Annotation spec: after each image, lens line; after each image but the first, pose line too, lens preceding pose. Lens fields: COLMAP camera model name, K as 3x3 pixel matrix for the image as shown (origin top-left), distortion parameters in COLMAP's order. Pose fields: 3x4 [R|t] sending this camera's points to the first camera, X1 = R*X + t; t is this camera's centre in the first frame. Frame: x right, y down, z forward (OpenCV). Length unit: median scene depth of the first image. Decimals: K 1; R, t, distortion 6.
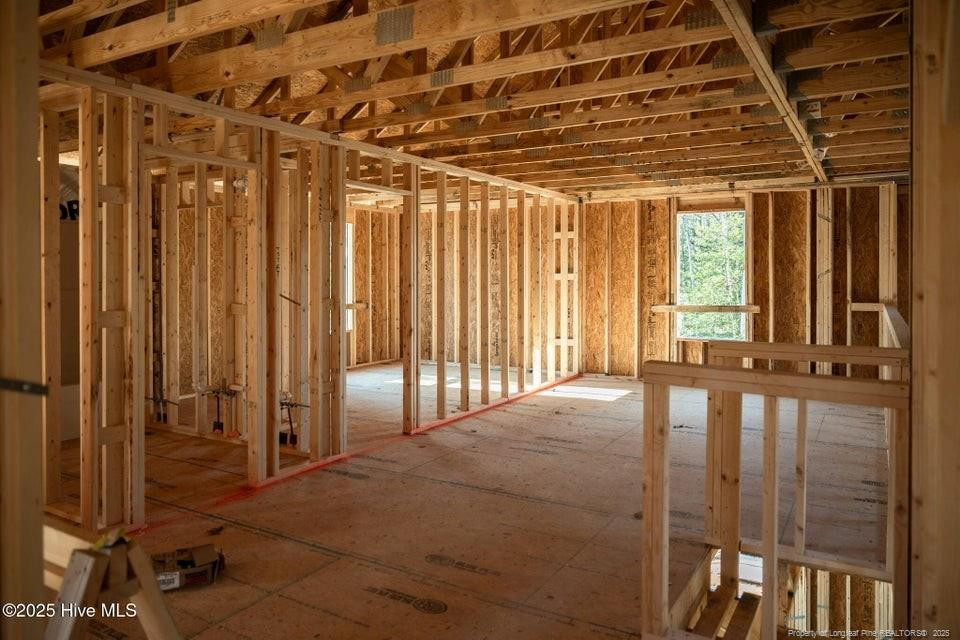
lens RADIAL K [[656.9, 0, 494.9], [0, 656.9, 275.7], [0, 0, 1]] dist [0.004506, 0.003887]
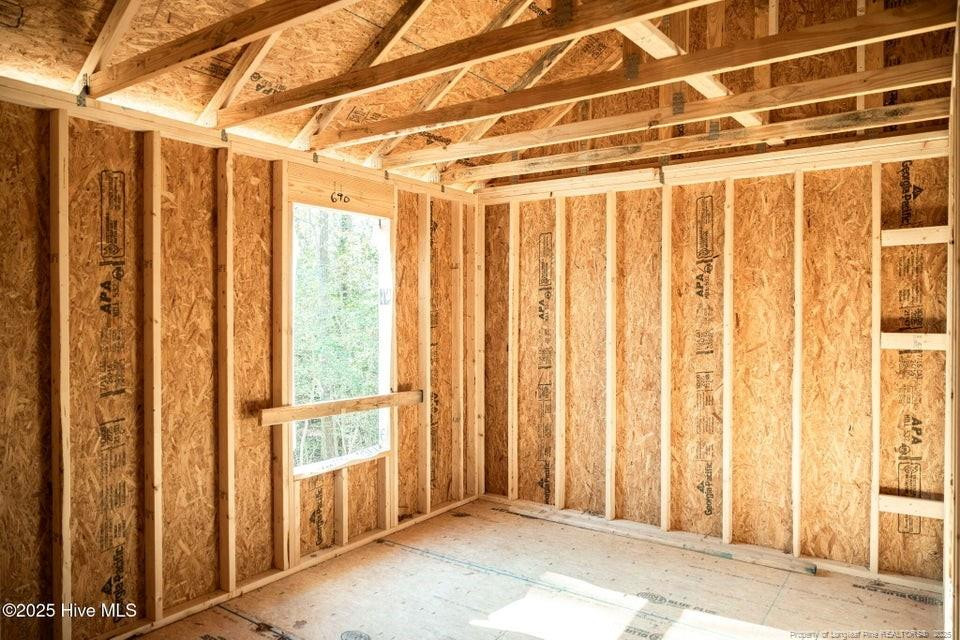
lens RADIAL K [[656.9, 0, 480.0], [0, 656.9, 318.9], [0, 0, 1]] dist [0.004506, 0.003887]
pose [[0.995662, 0.003972, -0.092959, -0.105205], [-0.002971, 0.999936, 0.010905, -0.013867], [0.092997, -0.010581, 0.995610, 0.516809]]
